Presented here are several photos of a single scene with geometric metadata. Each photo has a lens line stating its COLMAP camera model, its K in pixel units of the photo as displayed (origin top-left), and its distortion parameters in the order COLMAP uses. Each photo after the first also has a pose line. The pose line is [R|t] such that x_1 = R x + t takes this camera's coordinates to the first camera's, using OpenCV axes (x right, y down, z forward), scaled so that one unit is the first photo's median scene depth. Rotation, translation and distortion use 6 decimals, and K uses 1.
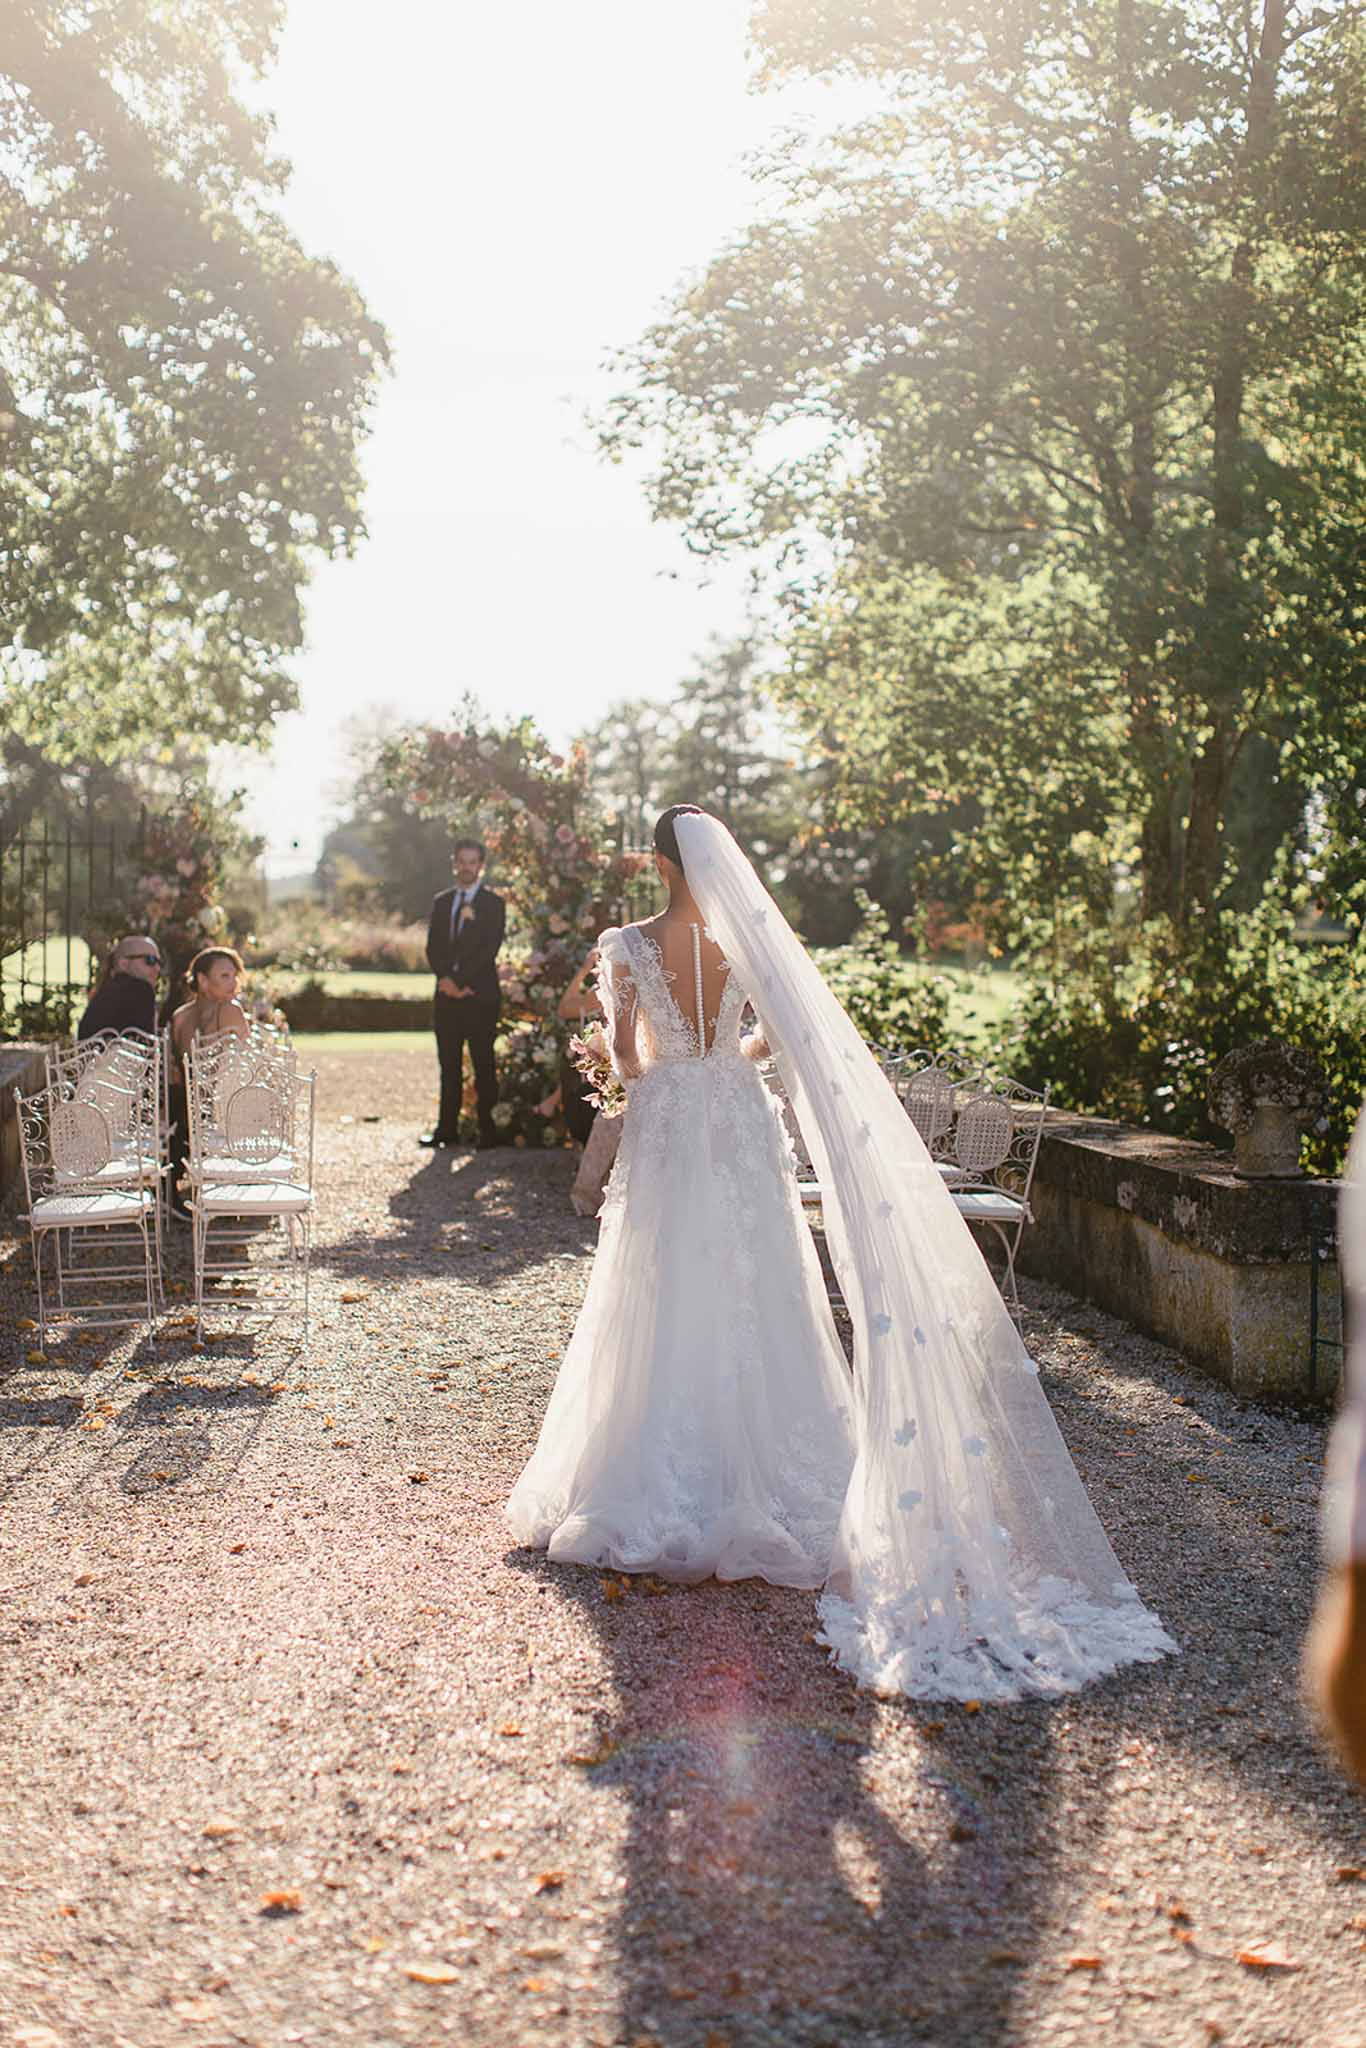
lens RADIAL K [[3005.0, 0, 682.7], [0, 3005.0, 1021.3], [0, 0, 1]] dist [0.026241, 0.000000]
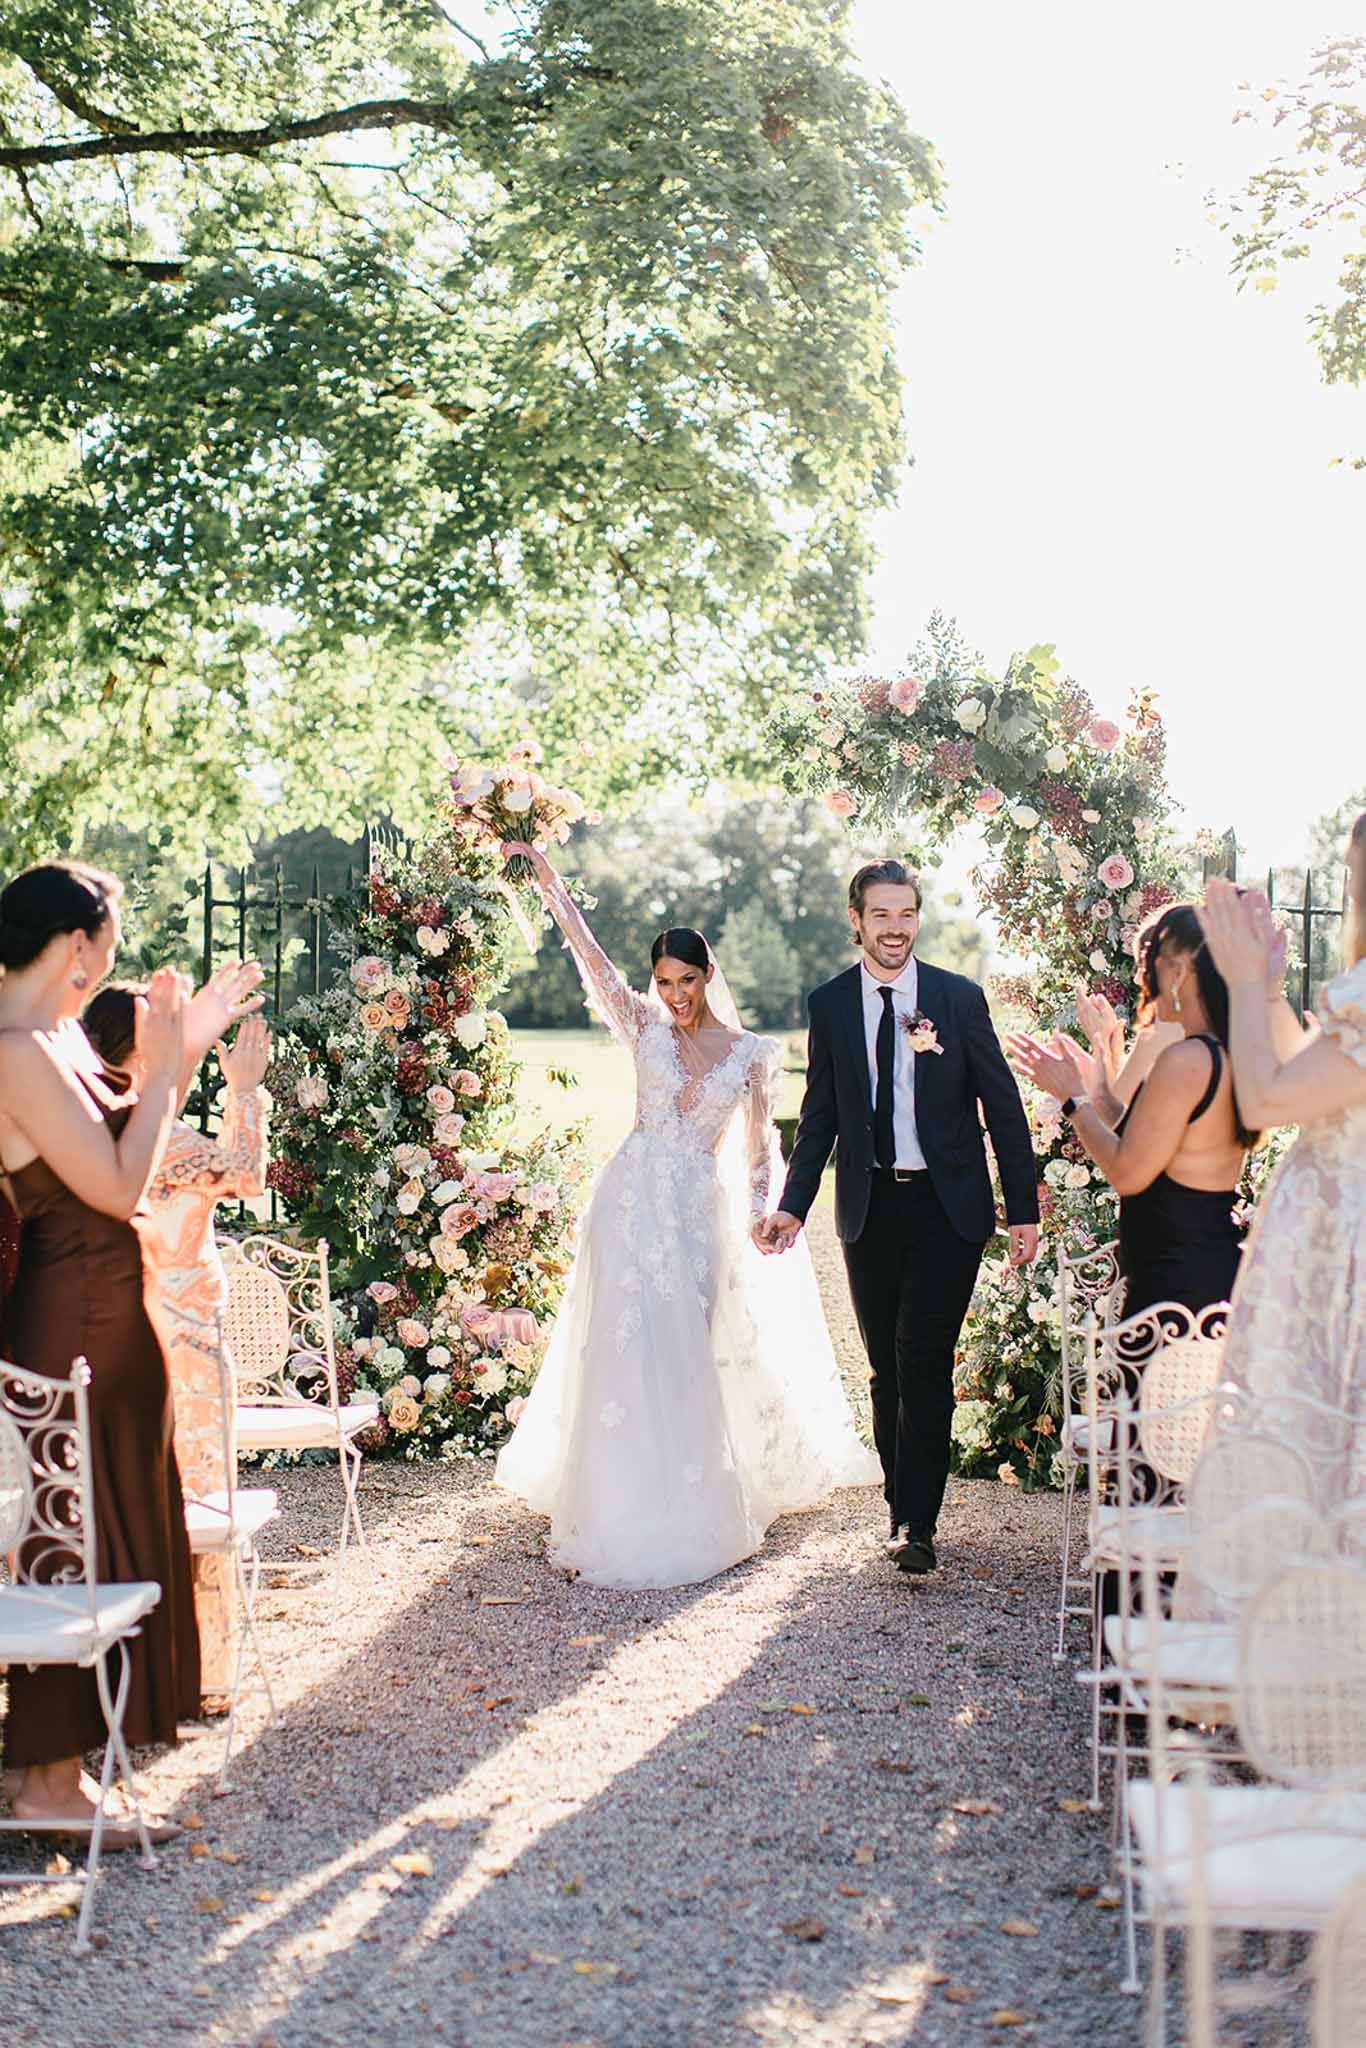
lens RADIAL K [[3005.0, 0, 687.2], [0, 3005.0, 1025.0], [0, 0, 1]] dist [0.026241, 0.000000]
pose [[0.971312, 0.001382, -0.237803, 0.012577], [-0.008568, 0.999537, -0.029190, -0.019568], [0.237653, 0.030390, 0.970875, 0.469602]]
